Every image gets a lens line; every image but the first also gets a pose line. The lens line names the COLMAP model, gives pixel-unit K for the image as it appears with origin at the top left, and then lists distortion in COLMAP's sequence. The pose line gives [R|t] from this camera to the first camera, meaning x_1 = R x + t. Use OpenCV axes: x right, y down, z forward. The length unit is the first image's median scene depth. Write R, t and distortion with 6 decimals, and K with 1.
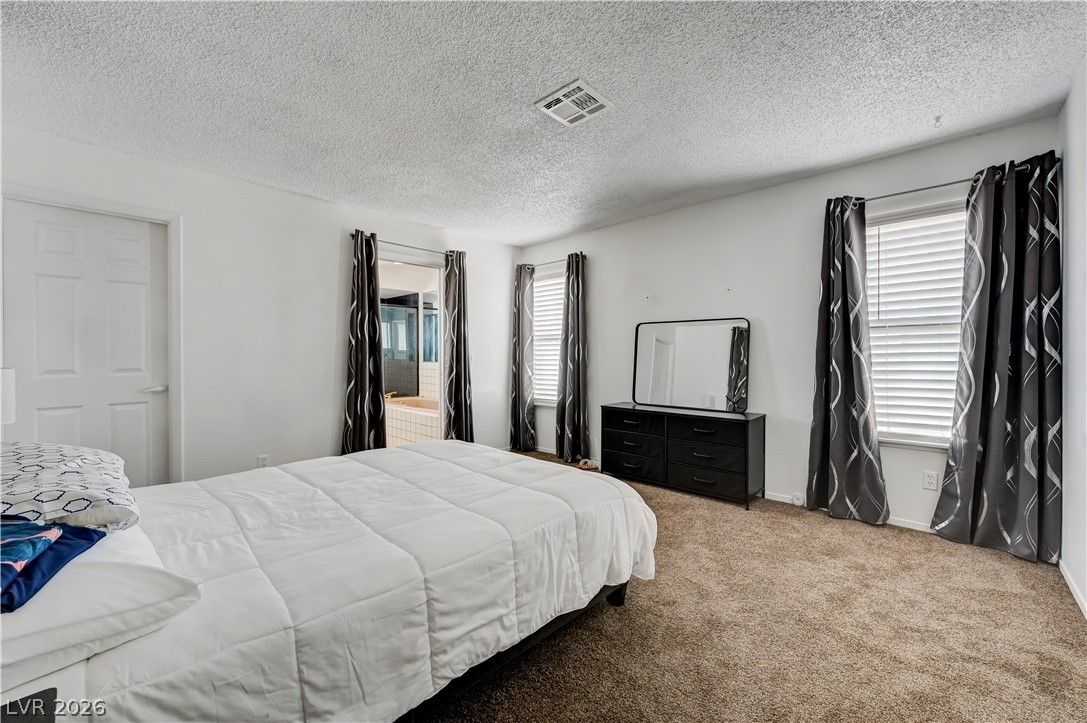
lens RADIAL K [[435.2, 0, 547.2], [0, 435.2, 355.2], [0, 0, 1]] dist [-0.000640, 0.000150]
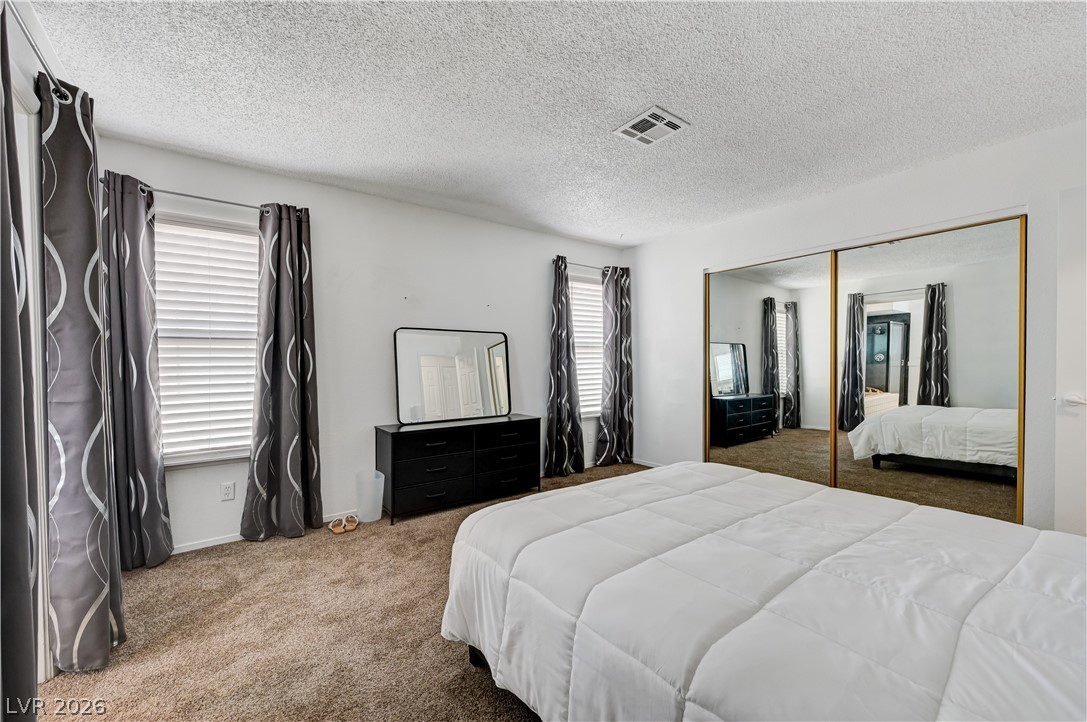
lens RADIAL K [[432.8, 0, 559.6], [0, 432.8, 362.2], [0, 0, 1]] dist [0.002561, 0.000244]
pose [[0.151300, 0.004368, 0.988478, -0.860996], [0.009808, 0.999934, -0.005919, 0.001248], [-0.988439, 0.010590, 0.151248, 0.893924]]
